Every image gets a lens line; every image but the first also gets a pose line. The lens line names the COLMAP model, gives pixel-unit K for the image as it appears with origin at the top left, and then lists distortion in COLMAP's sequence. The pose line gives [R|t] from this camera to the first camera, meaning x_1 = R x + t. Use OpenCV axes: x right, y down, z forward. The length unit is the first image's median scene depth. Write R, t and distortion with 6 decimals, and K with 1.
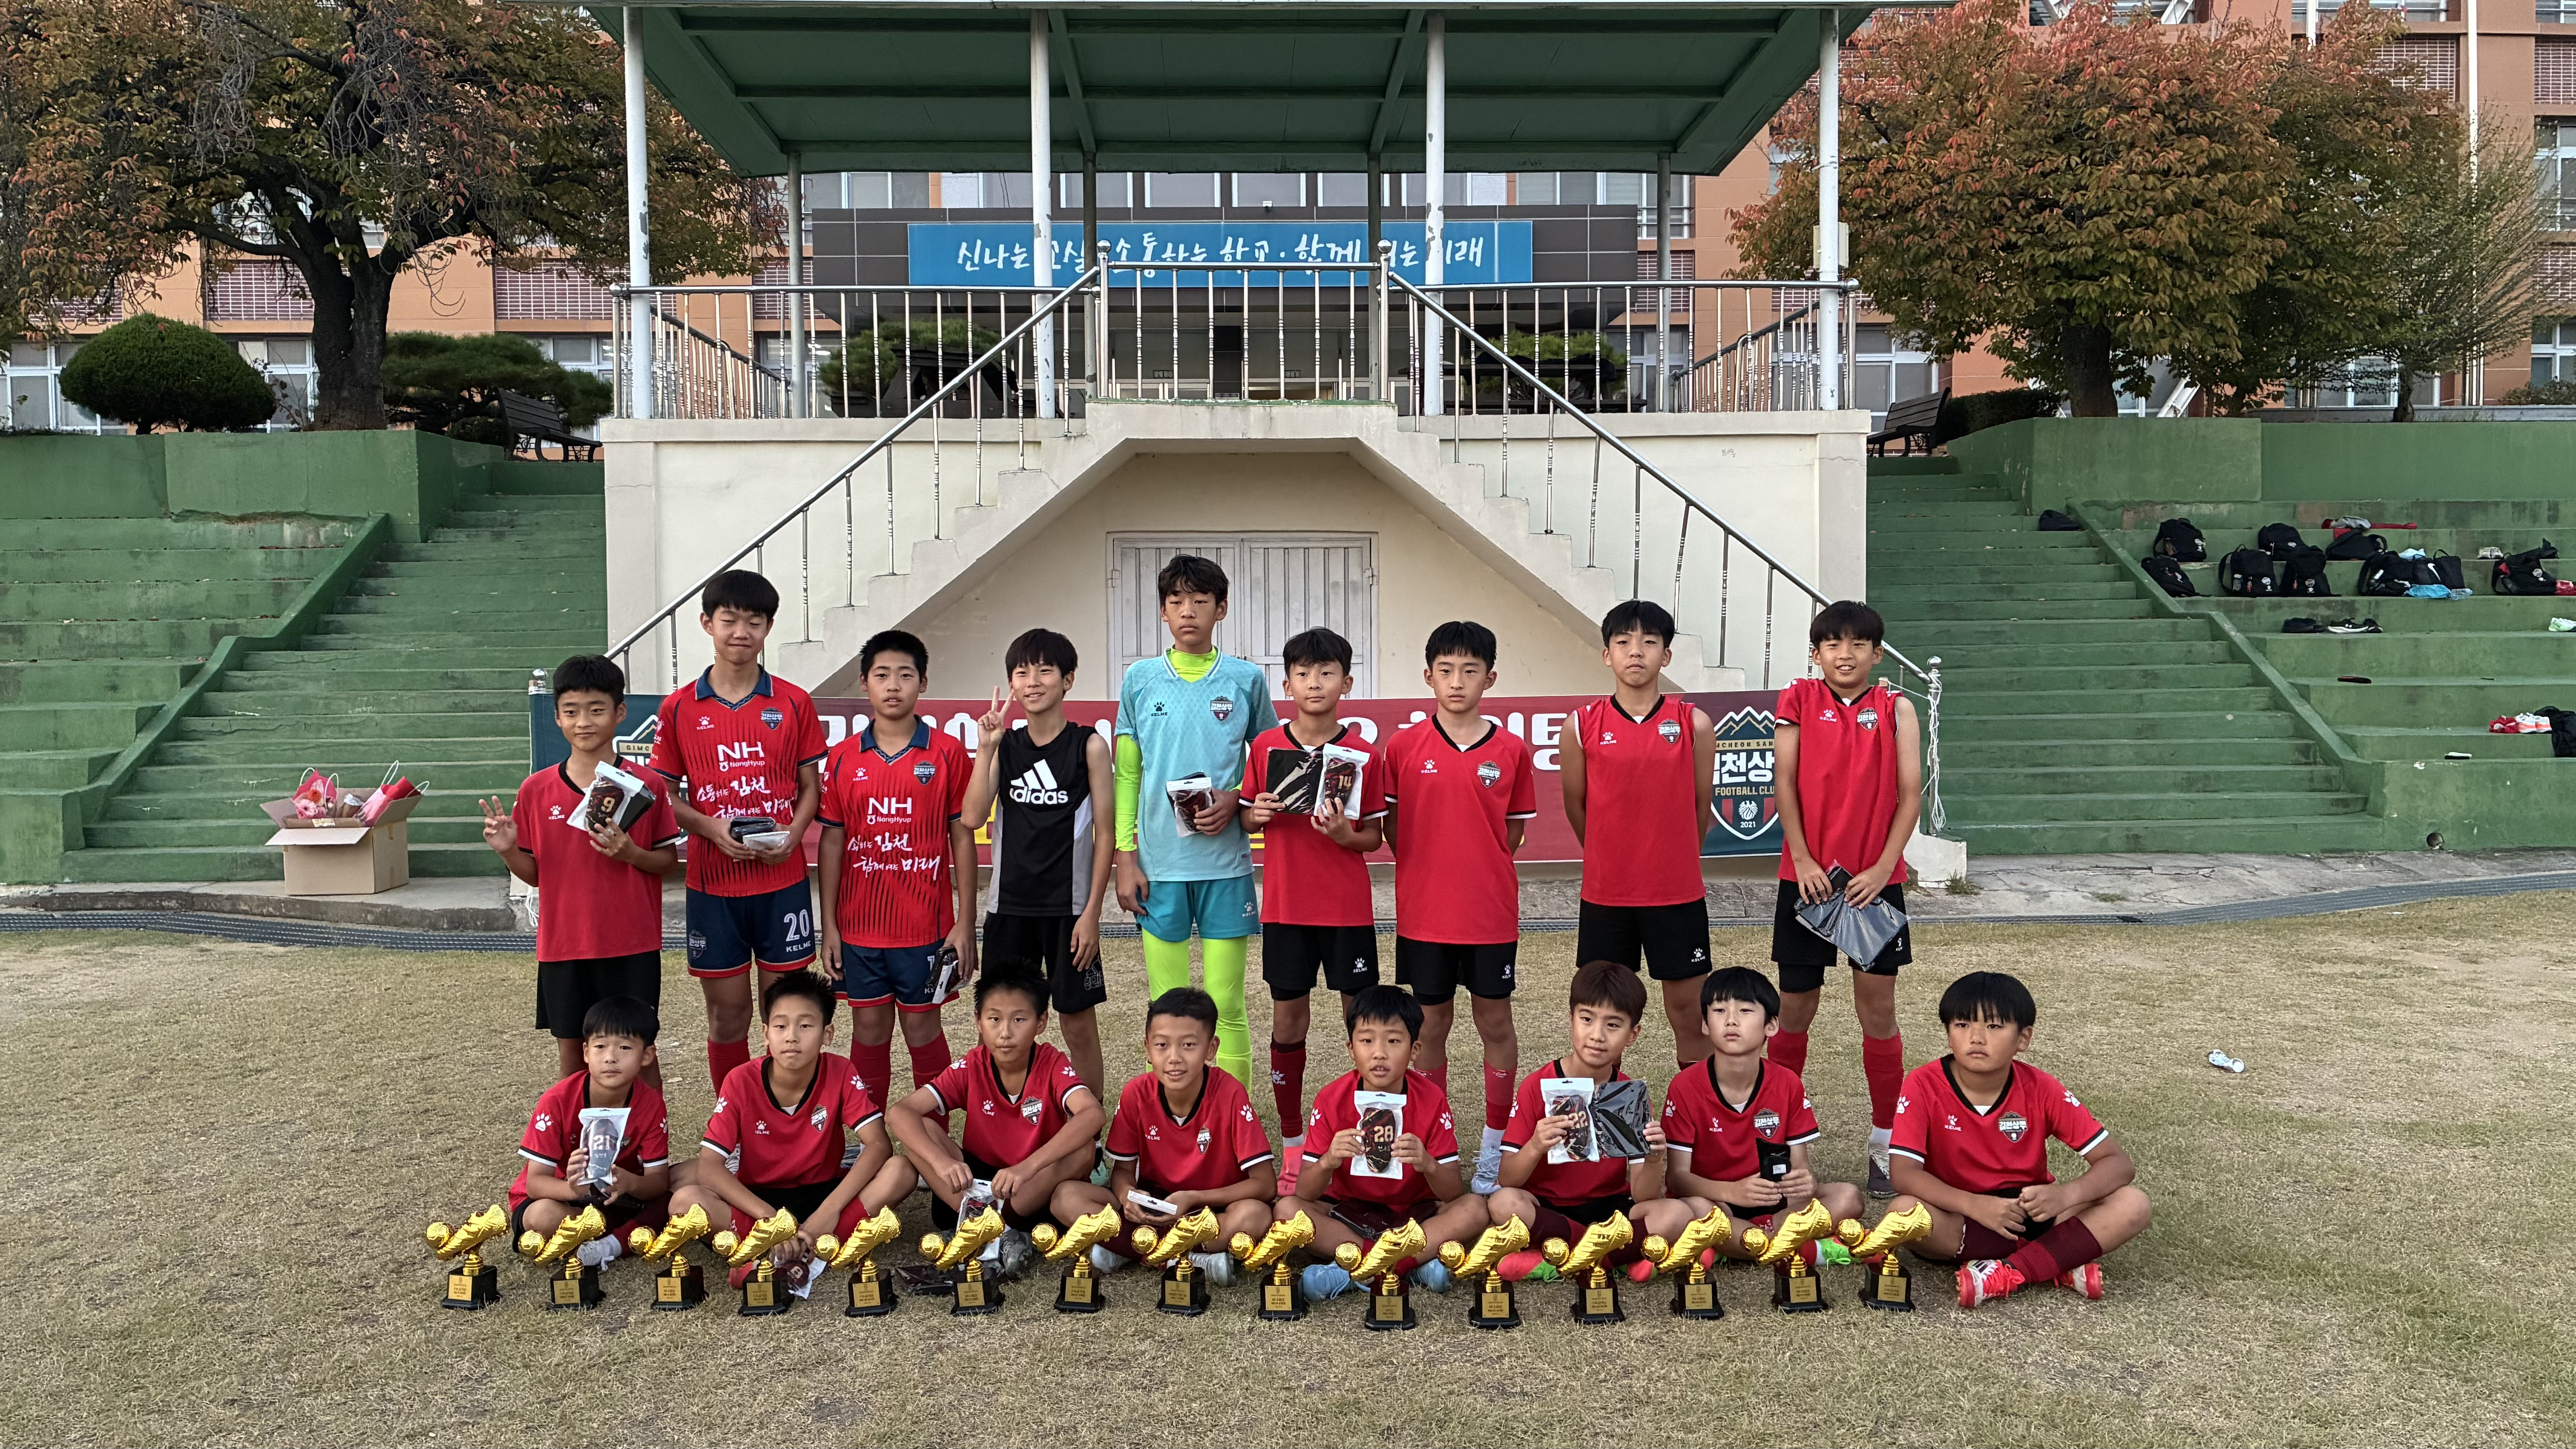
lens RADIAL K [[1945.2, 0, 1277.0], [0, 1945.2, 698.1], [0, 0, 1]] dist [0.041098, -0.031302]
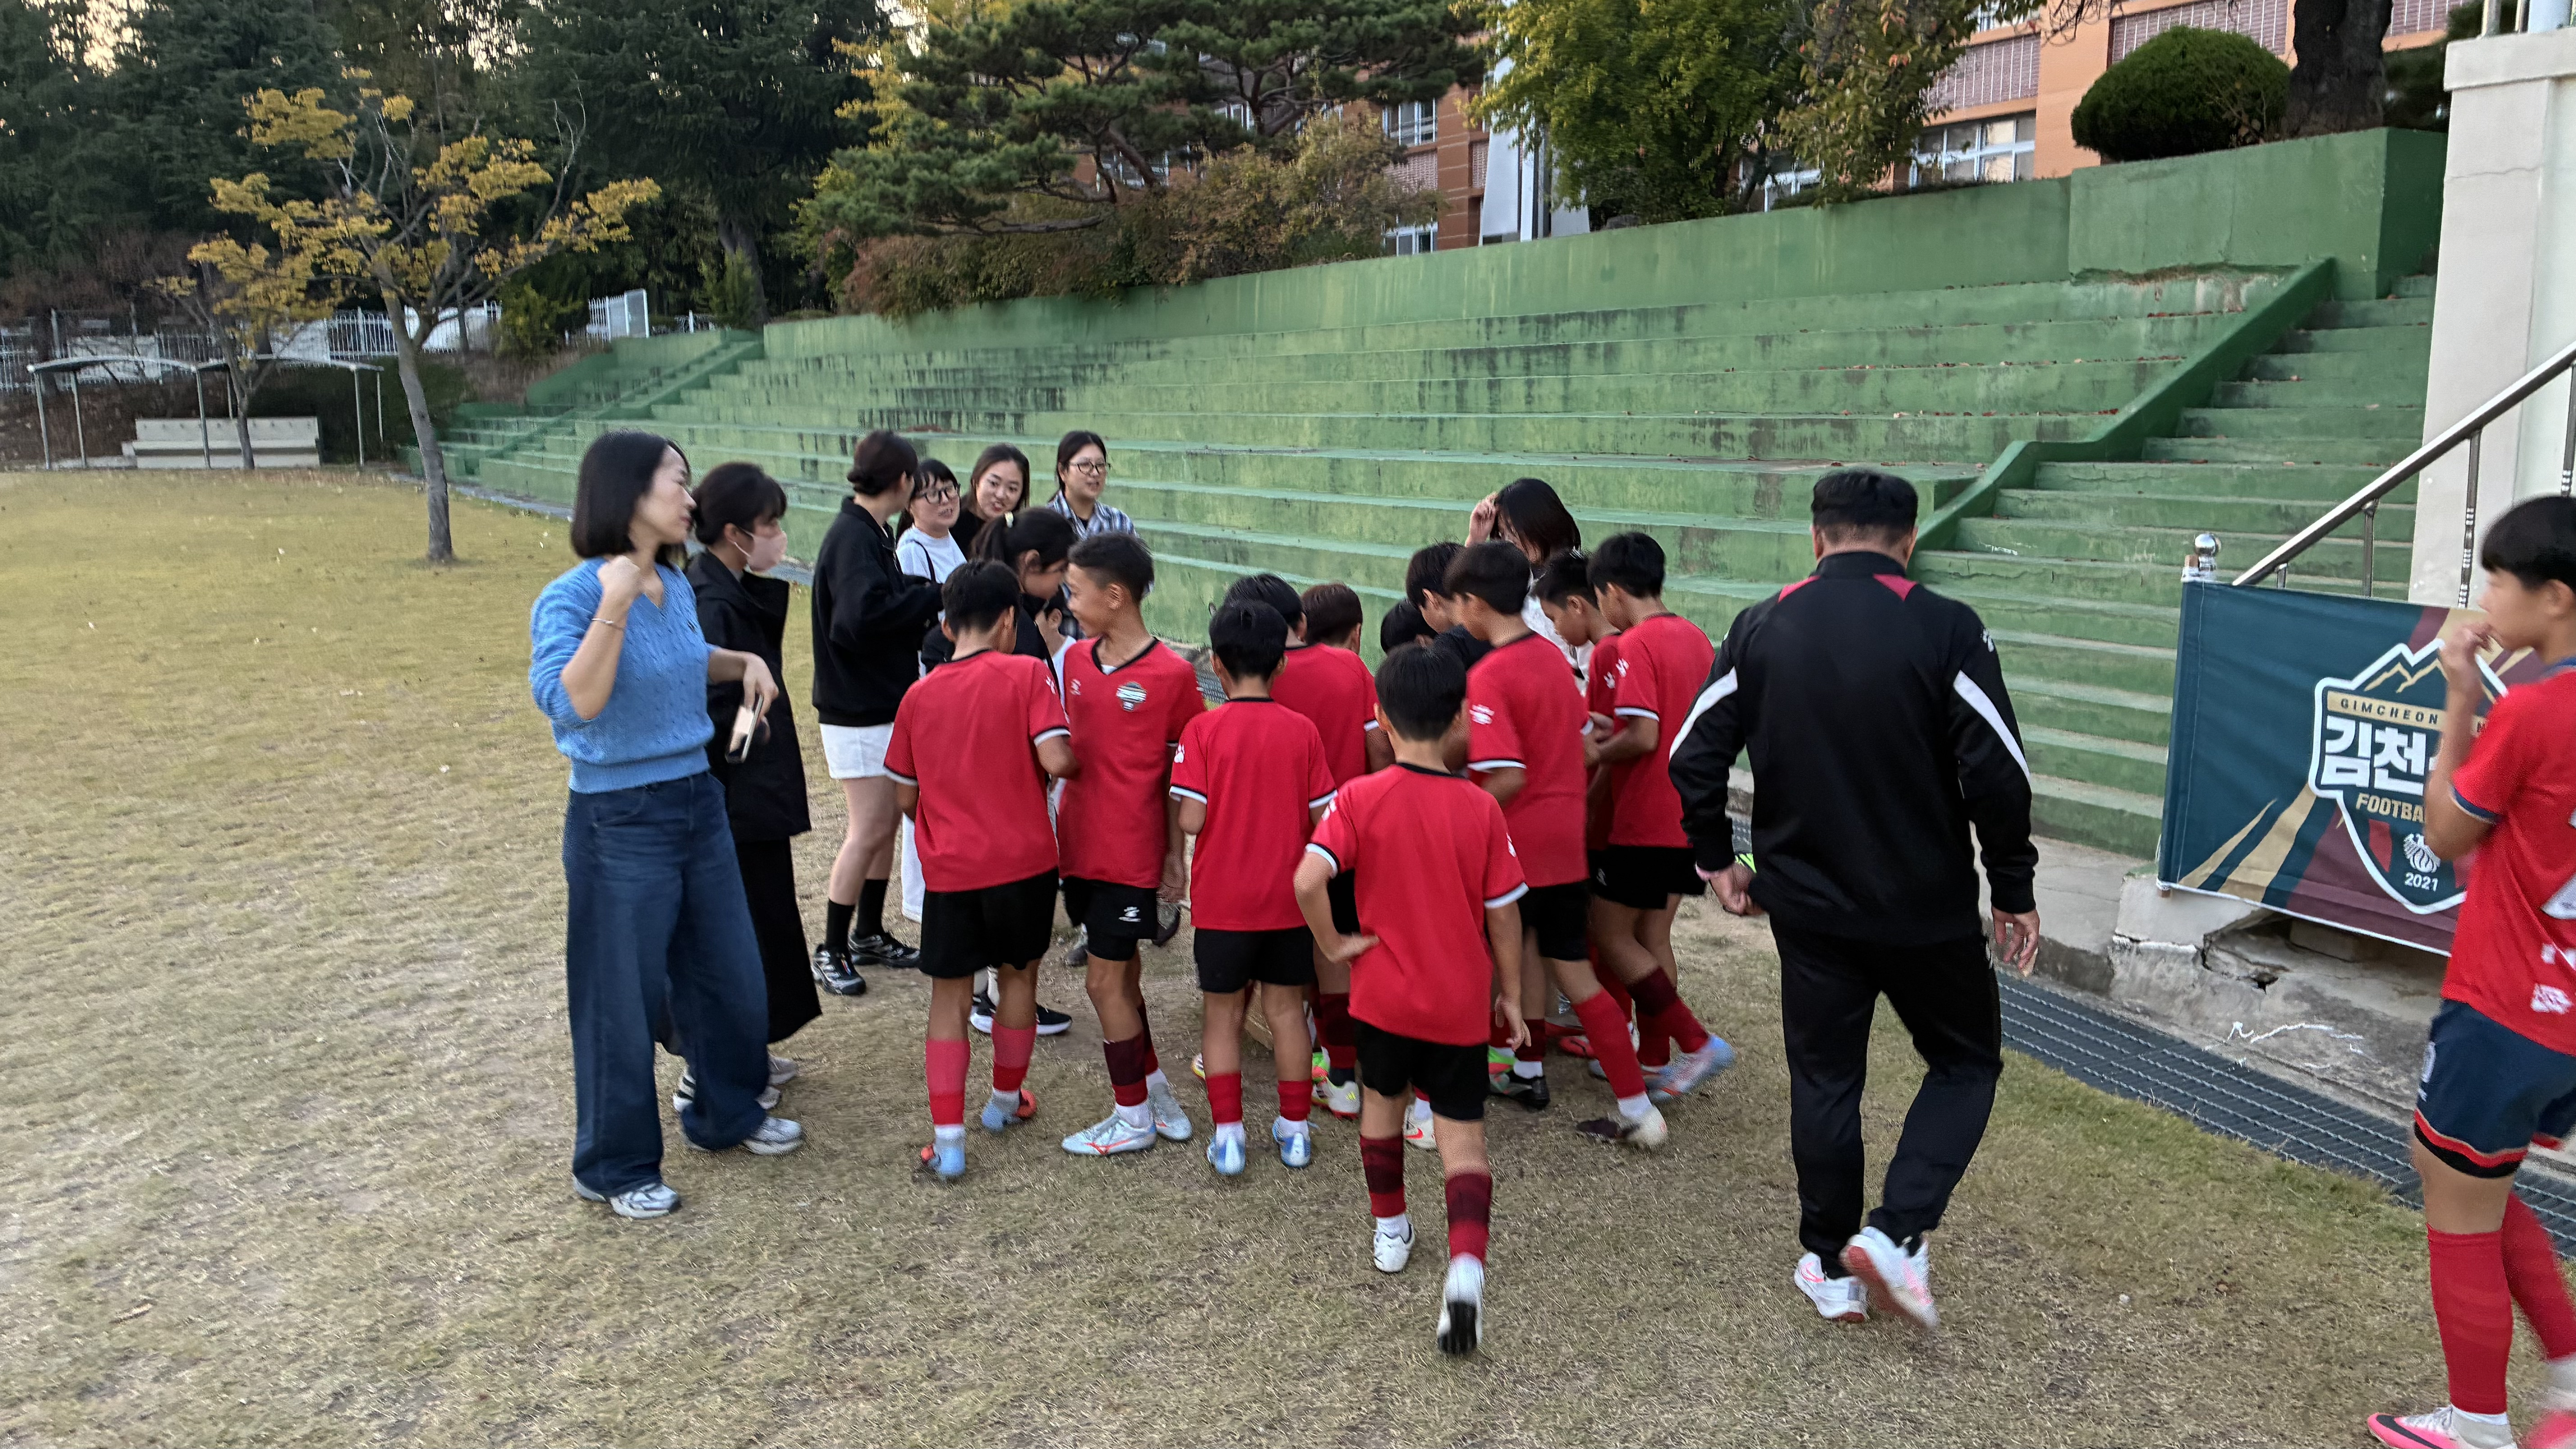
lens RADIAL K [[1932.7, 0, 1294.1], [0, 1932.7, 709.0], [0, 0, 1]] dist [0.021633, -0.005639]
pose [[0.492096, 0.145038, -0.858374, -0.026073], [-0.036721, 0.988604, 0.145991, -0.026615], [0.869766, -0.040321, 0.491814, 0.377209]]
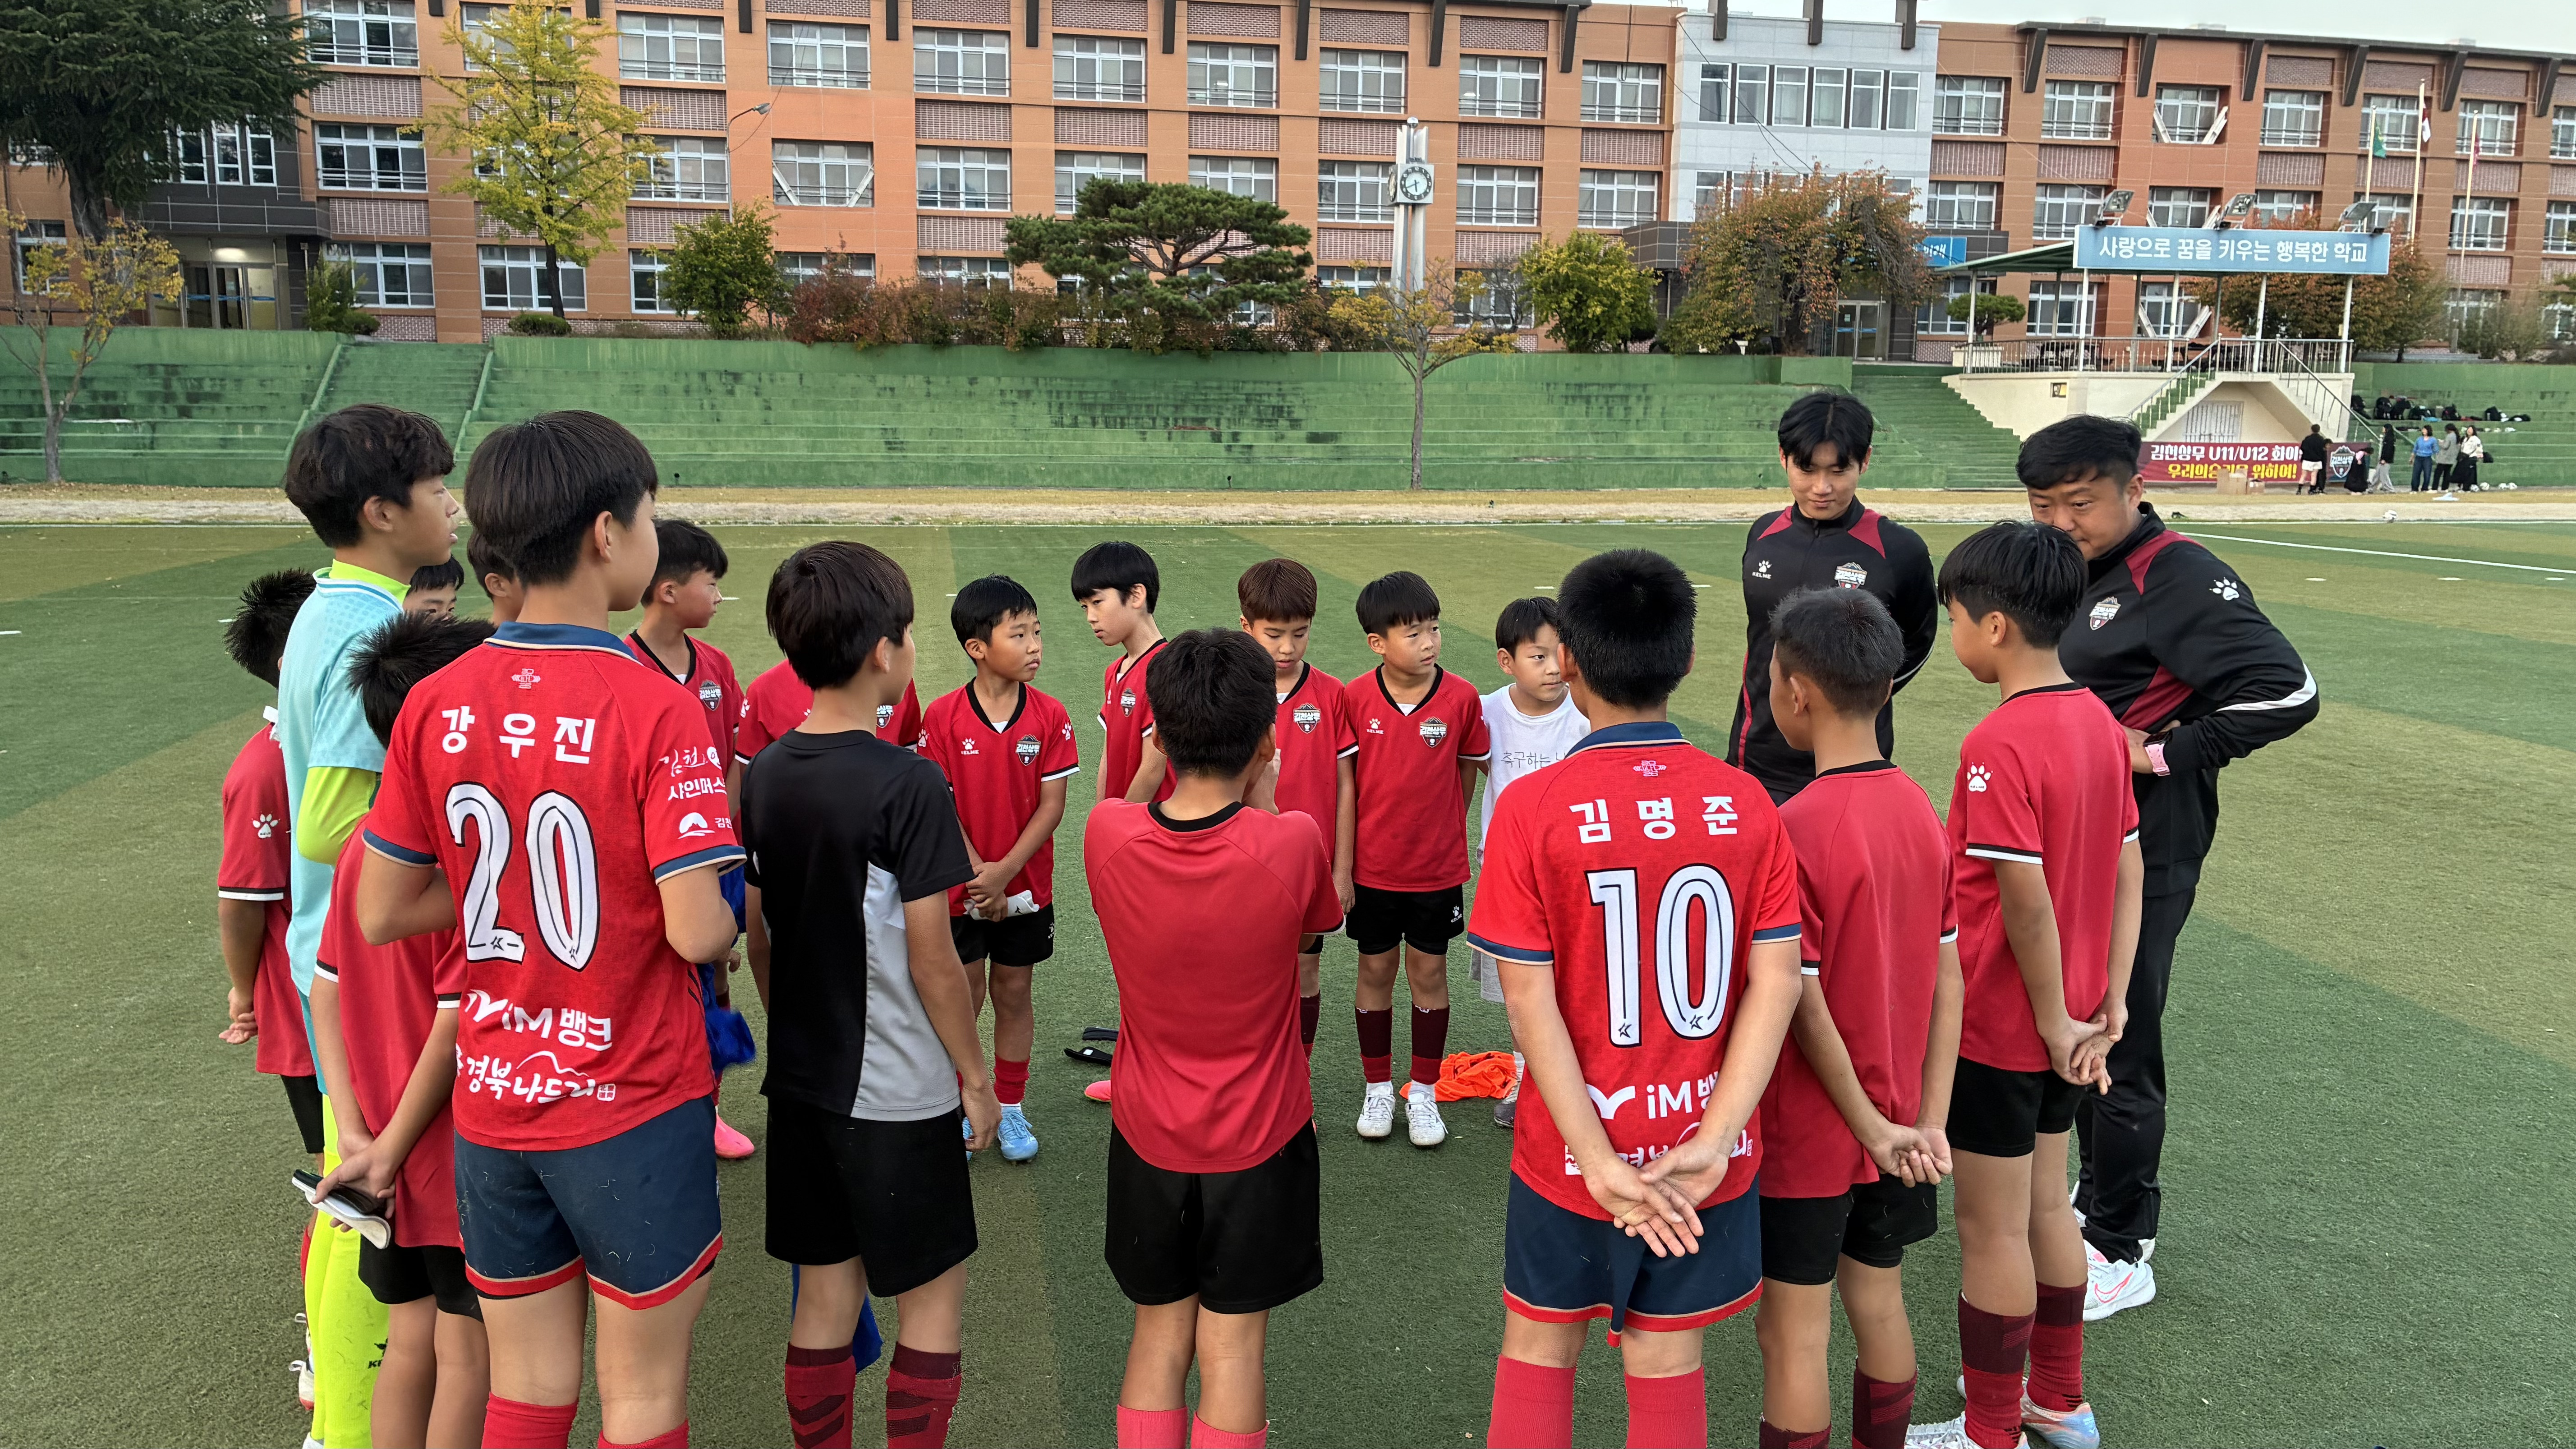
lens RADIAL K [[1991.6, 0, 1070.9], [0, 1991.6, 713.8], [0, 0, 1]] dist [0.021878, -0.004320]
pose [[0.988279, -0.006530, 0.152516, -2.363436], [-0.010396, 0.993886, 0.109918, 0.097623], [-0.152302, -0.110216, 0.982169, -2.193534]]
